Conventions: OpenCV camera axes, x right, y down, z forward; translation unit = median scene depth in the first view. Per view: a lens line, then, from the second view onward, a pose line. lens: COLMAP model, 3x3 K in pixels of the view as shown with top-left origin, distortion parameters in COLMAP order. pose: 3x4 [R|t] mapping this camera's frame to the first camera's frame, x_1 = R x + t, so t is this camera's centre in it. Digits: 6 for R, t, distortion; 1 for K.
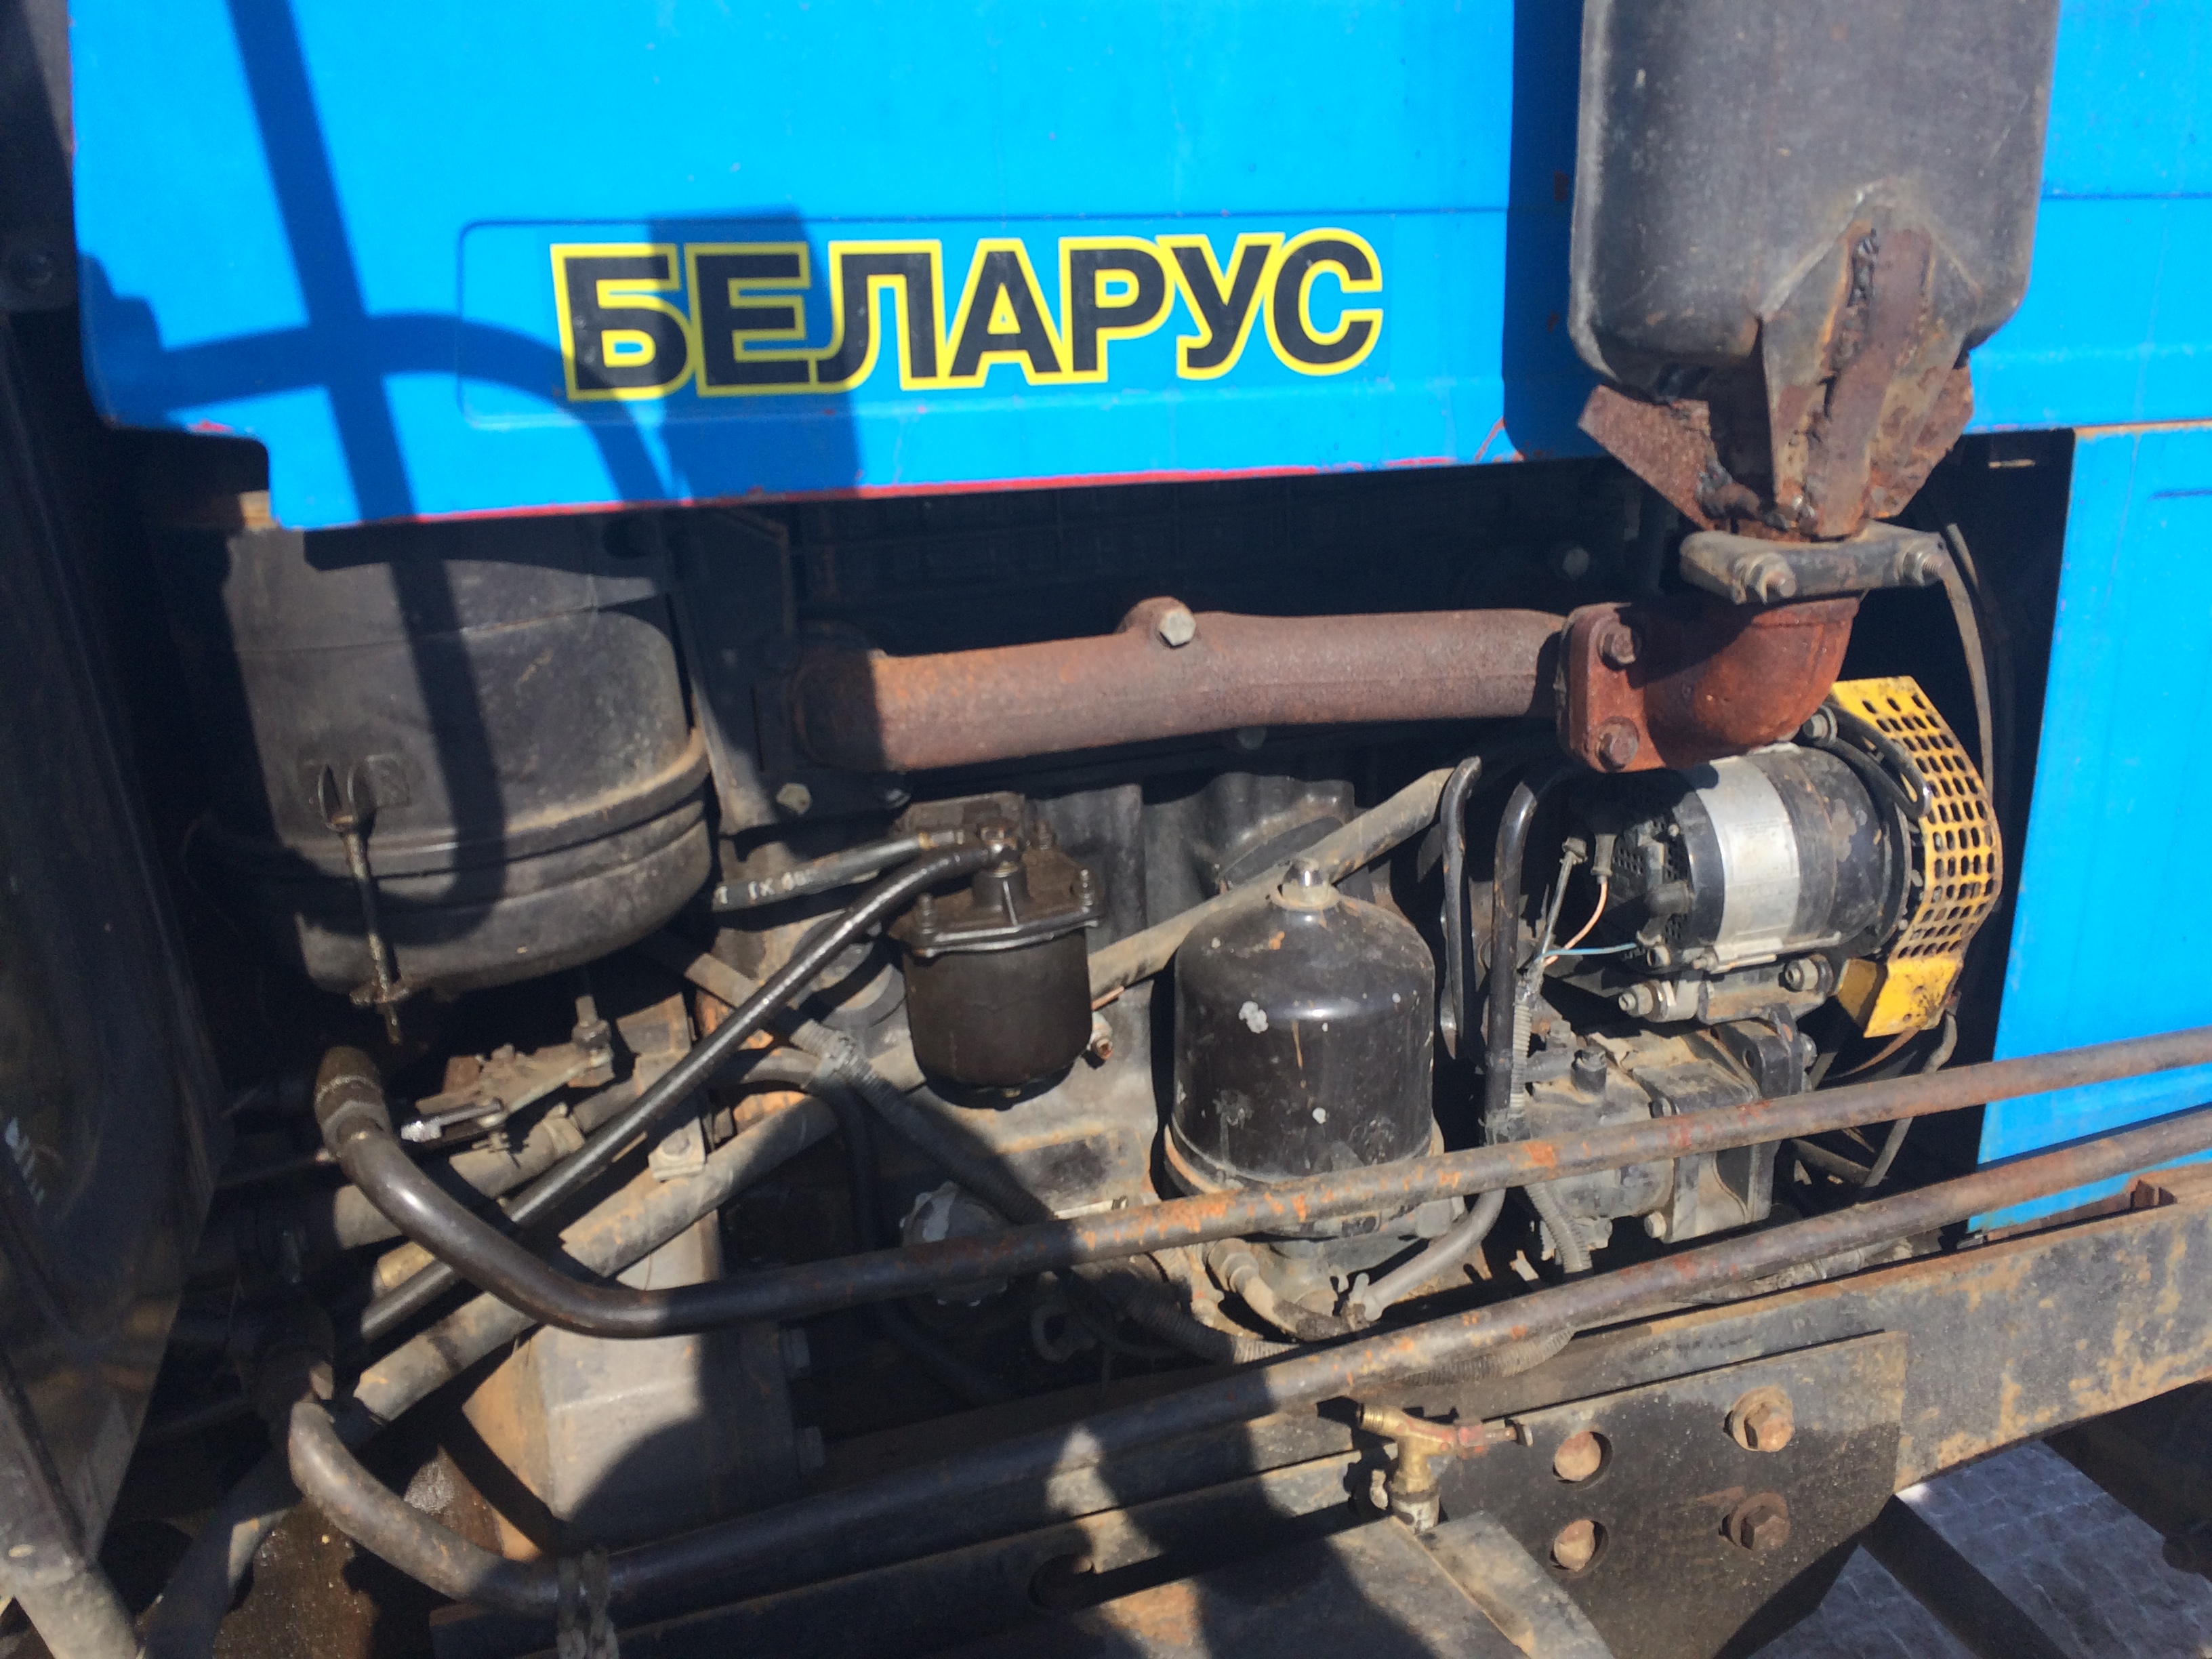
lens RADIAL K [[1898.8, 0, 1099.0], [0, 1898.8, 834.7], [0, 0, 1]] dist [0.096120, -0.144748]
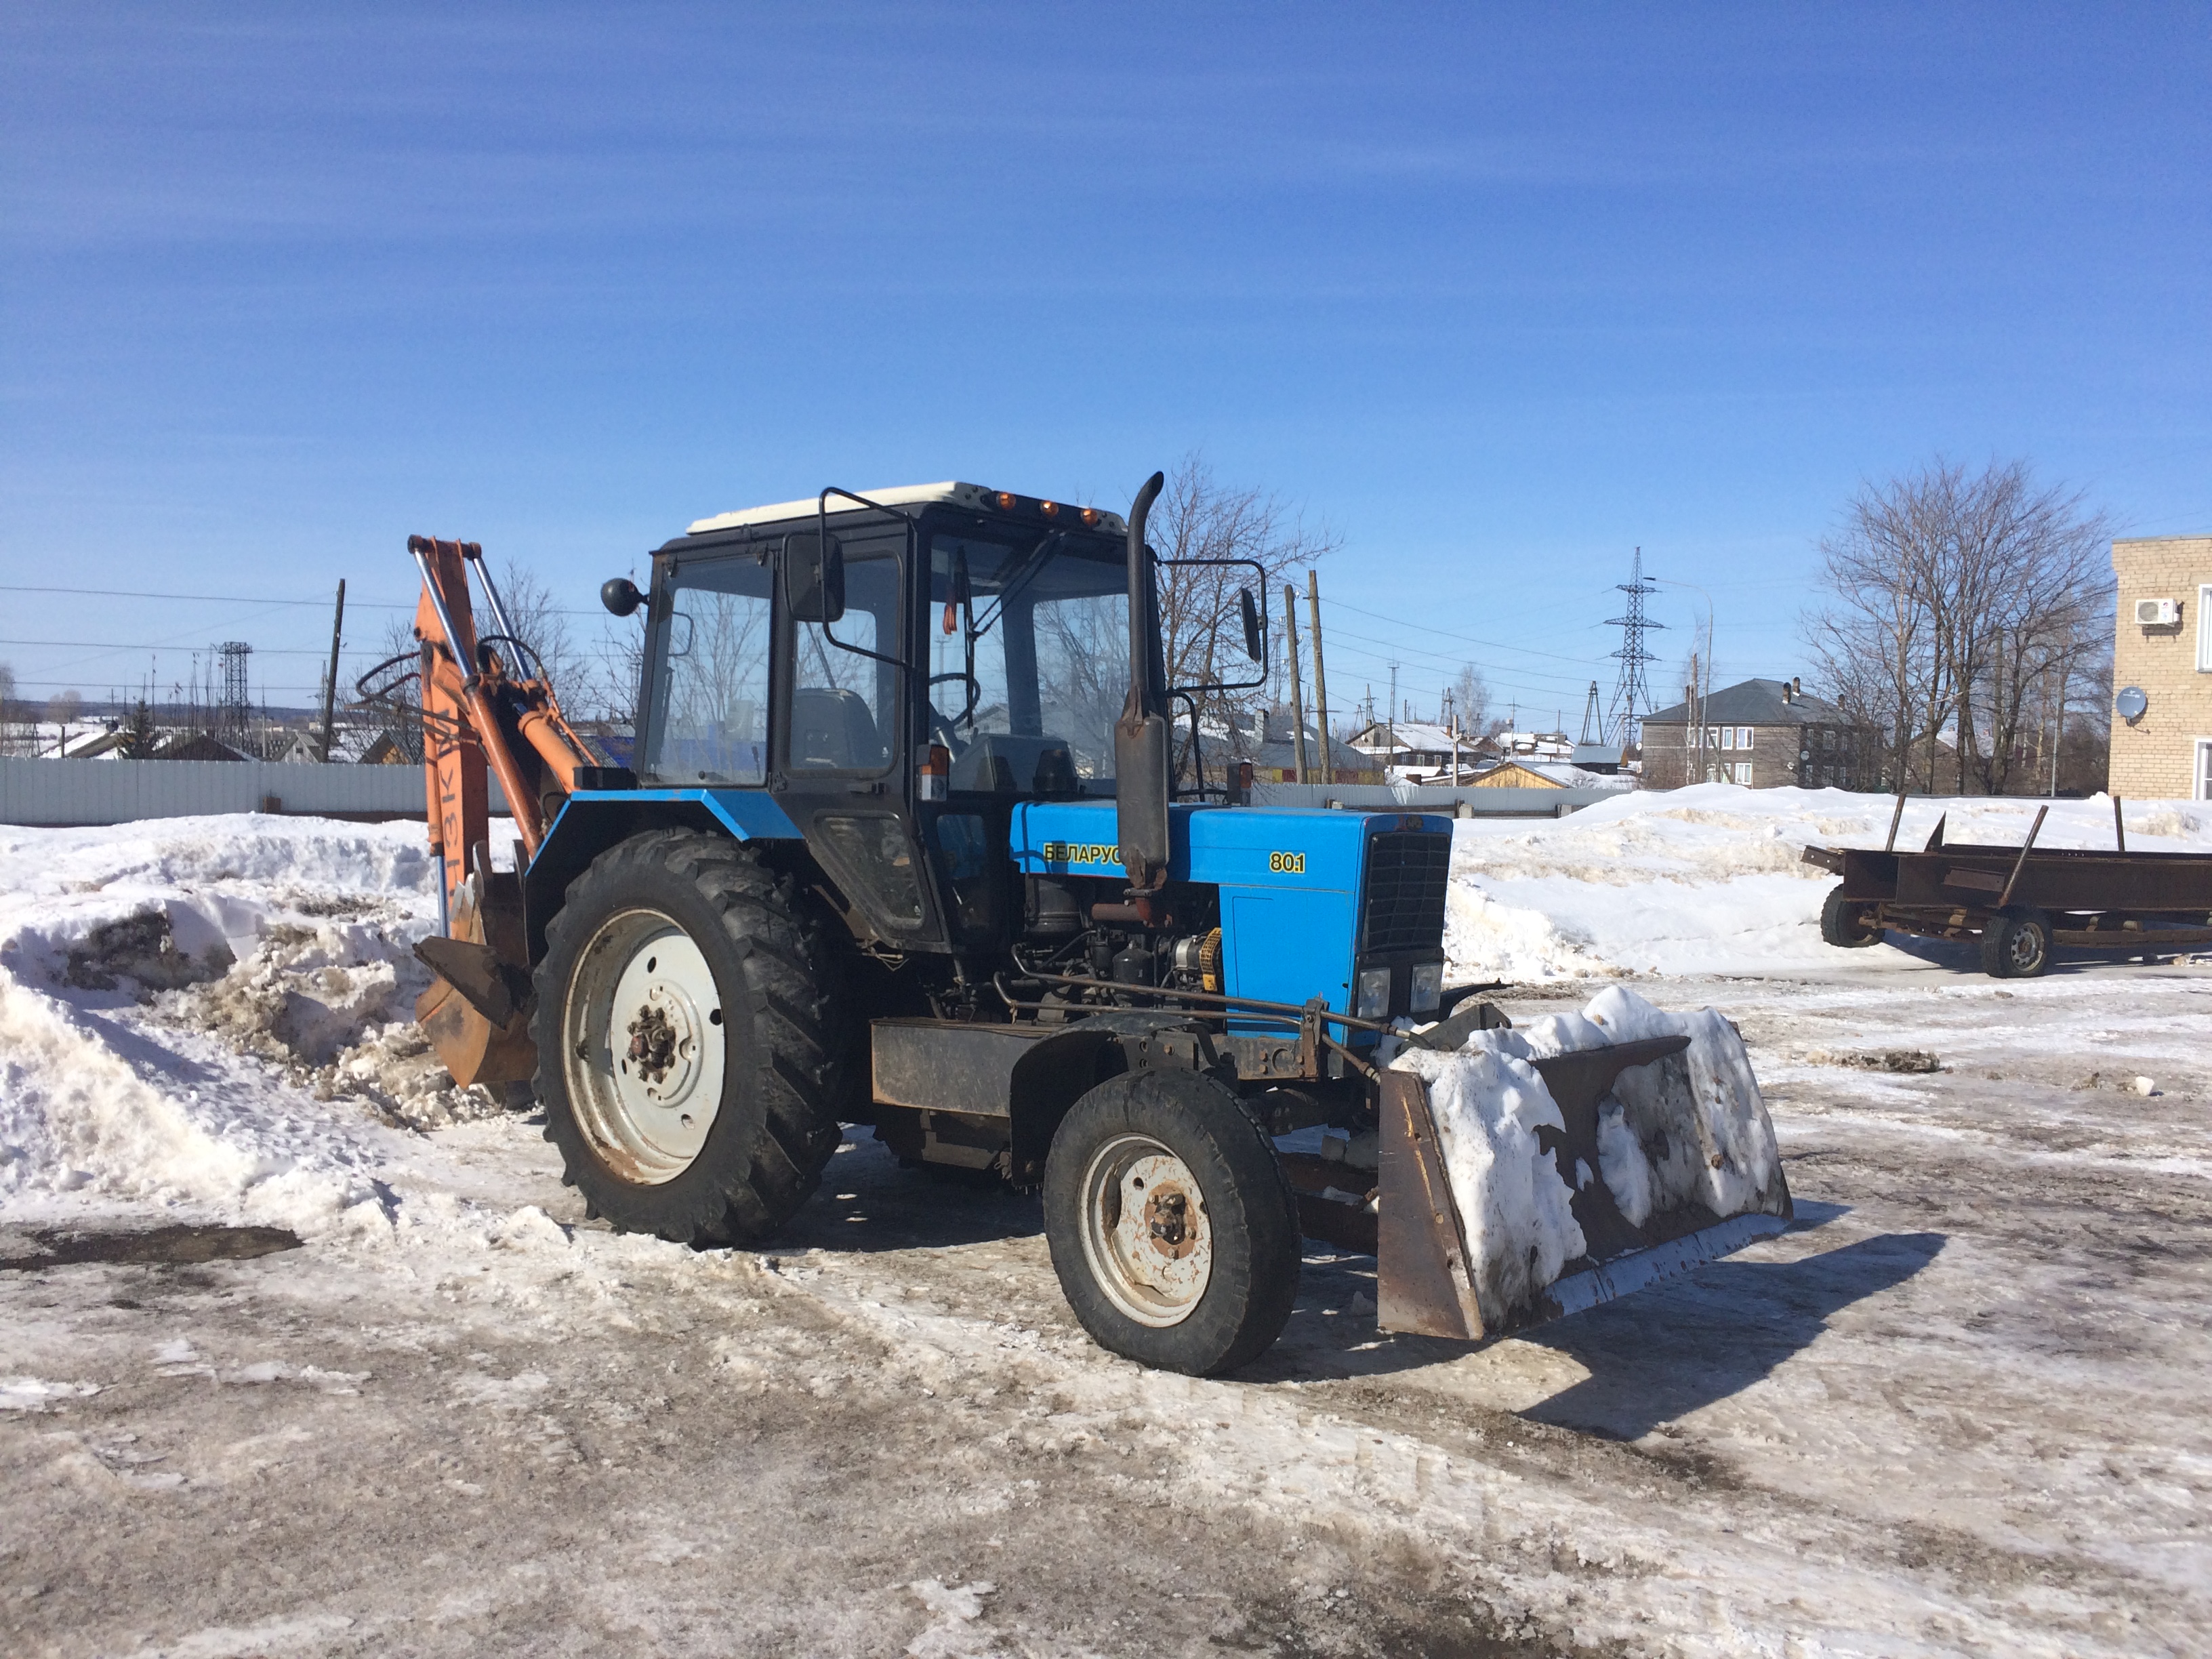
lens RADIAL K [[1898.8, 0, 1107.2], [0, 1898.8, 842.2], [0, 0, 1]] dist [0.096120, -0.144748]
pose [[0.530103, 0.041150, -0.846934, 6.642502], [-0.290721, 0.947101, -0.135948, 0.721645], [0.796538, 0.318288, 0.514024, -2.971548]]
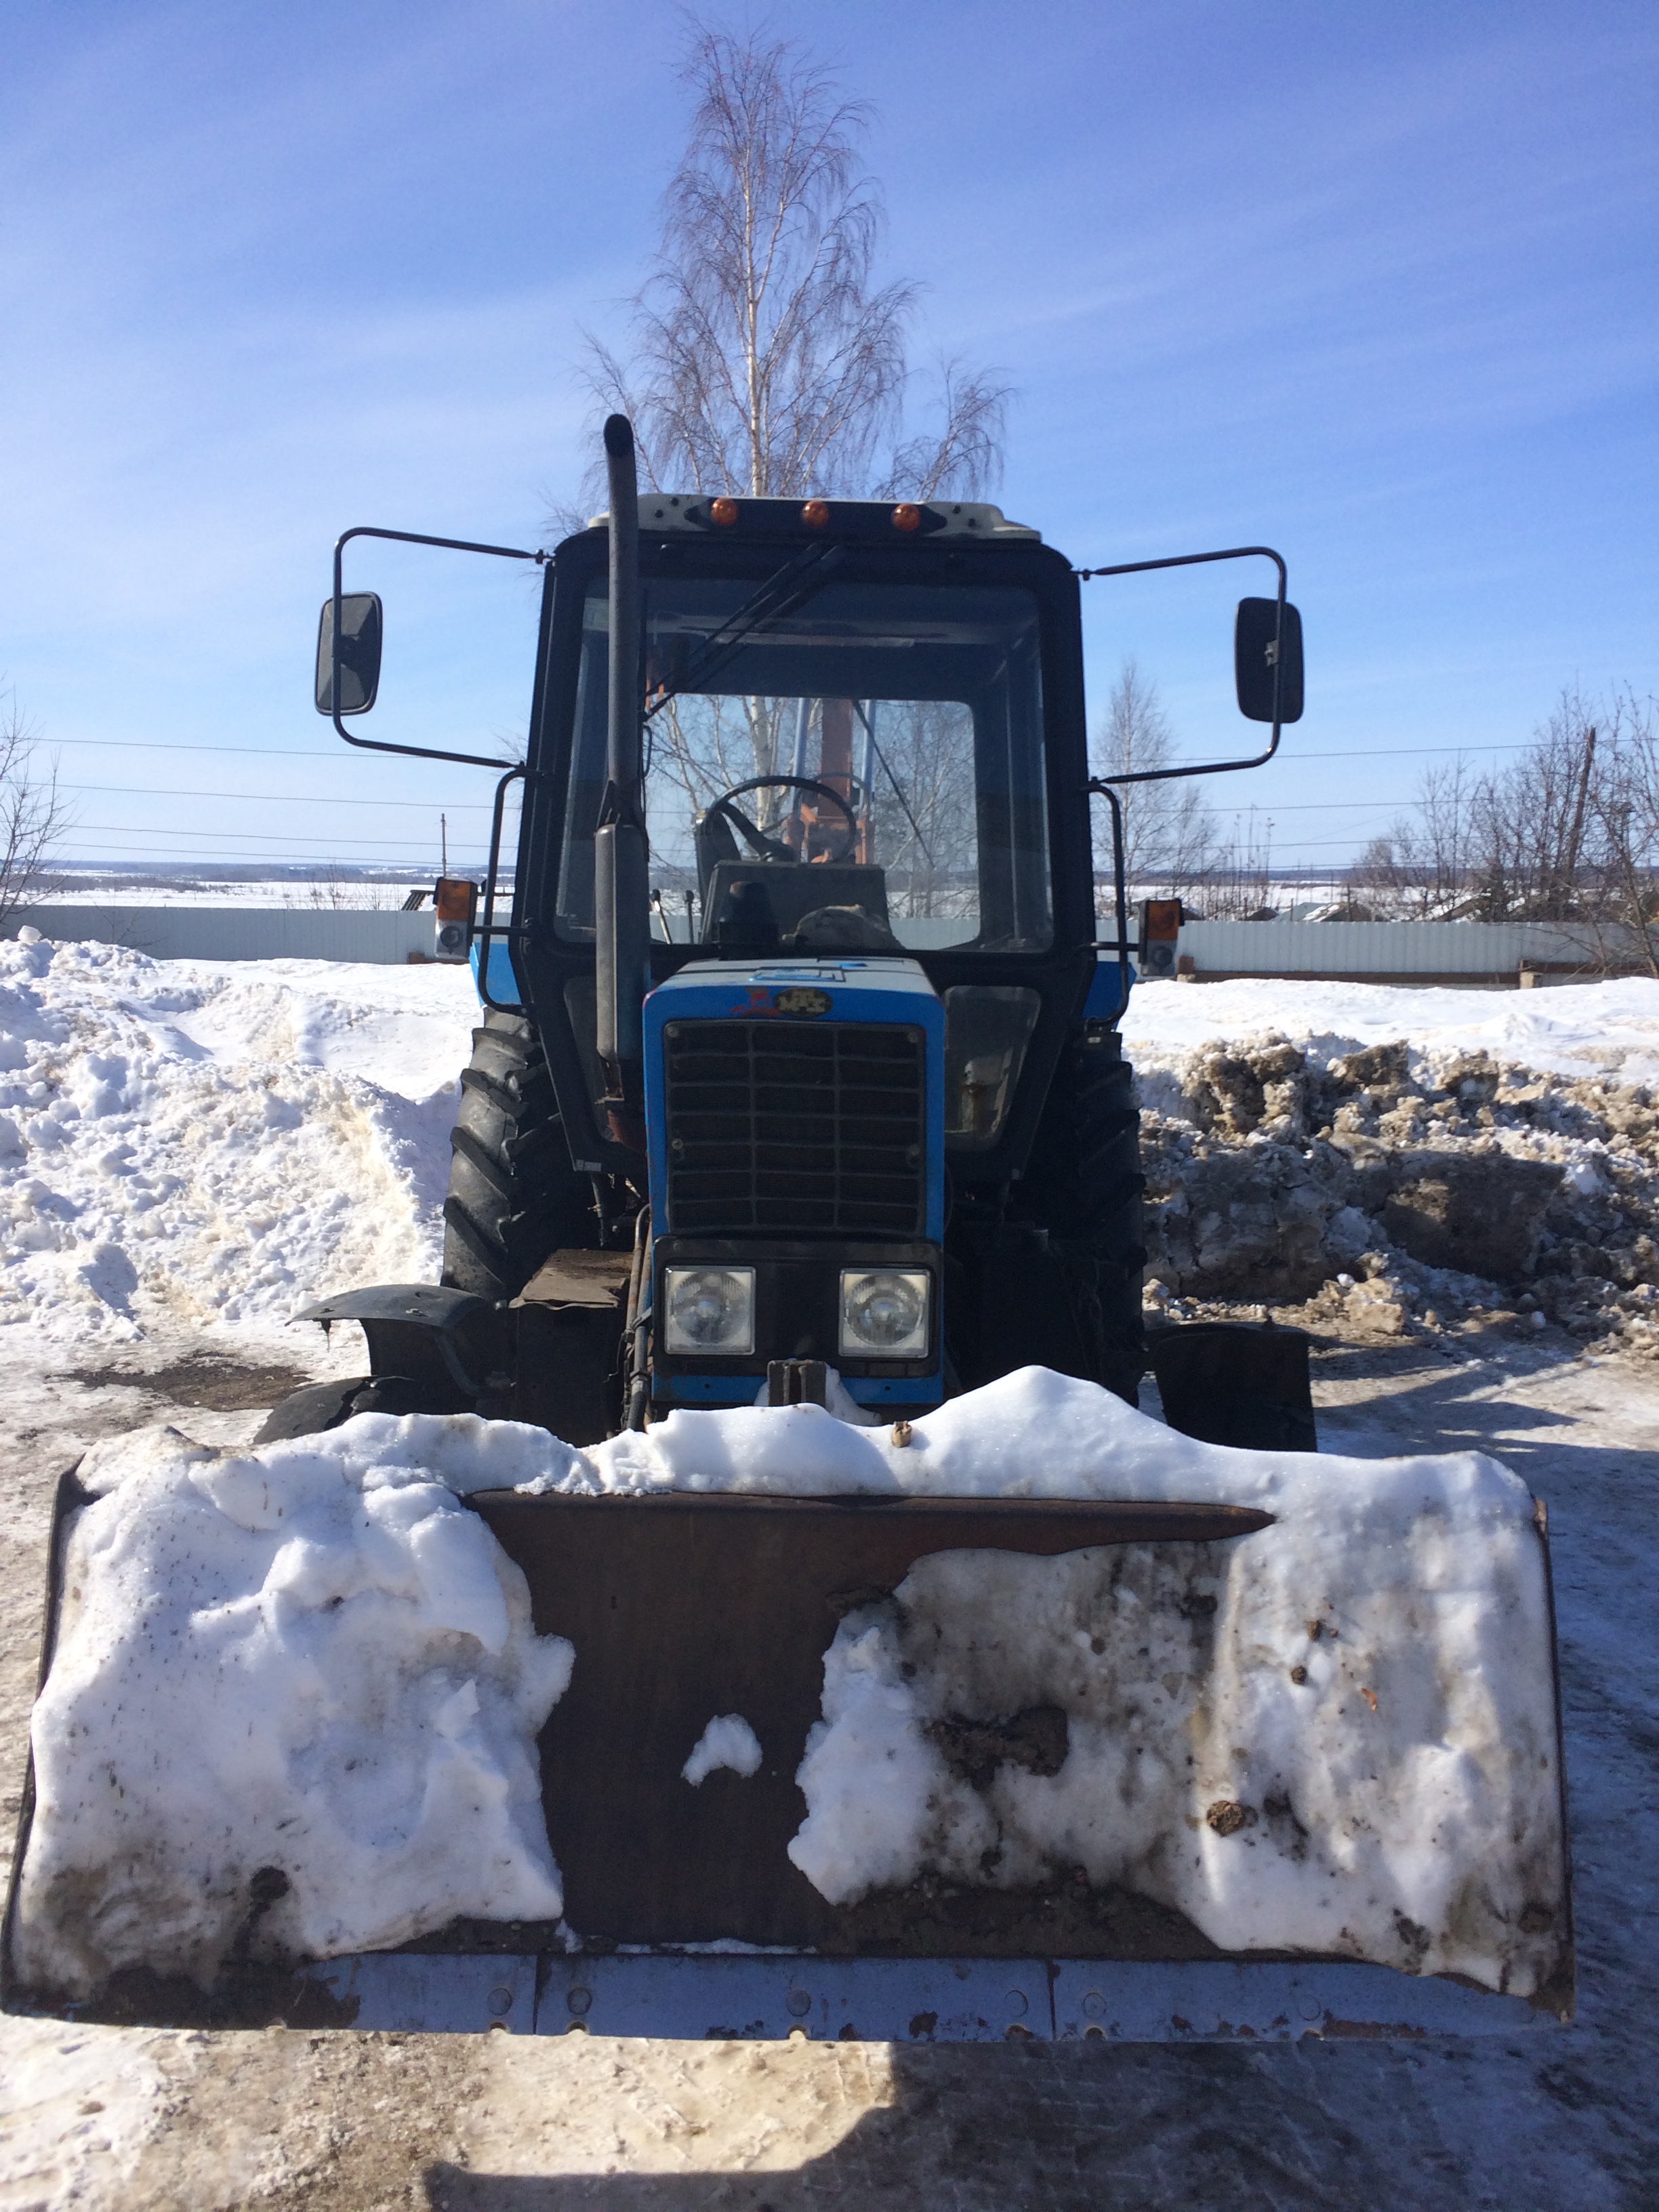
lens RADIAL K [[1898.8, 0, 846.7], [0, 1898.8, 1119.5], [0, 0, 1]] dist [0.096120, -0.144748]
pose [[-0.273172, 0.103823, -0.956346, 4.800600], [-0.317473, 0.928728, 0.191508, -1.210818], [0.908068, 0.355928, -0.220742, 2.643306]]
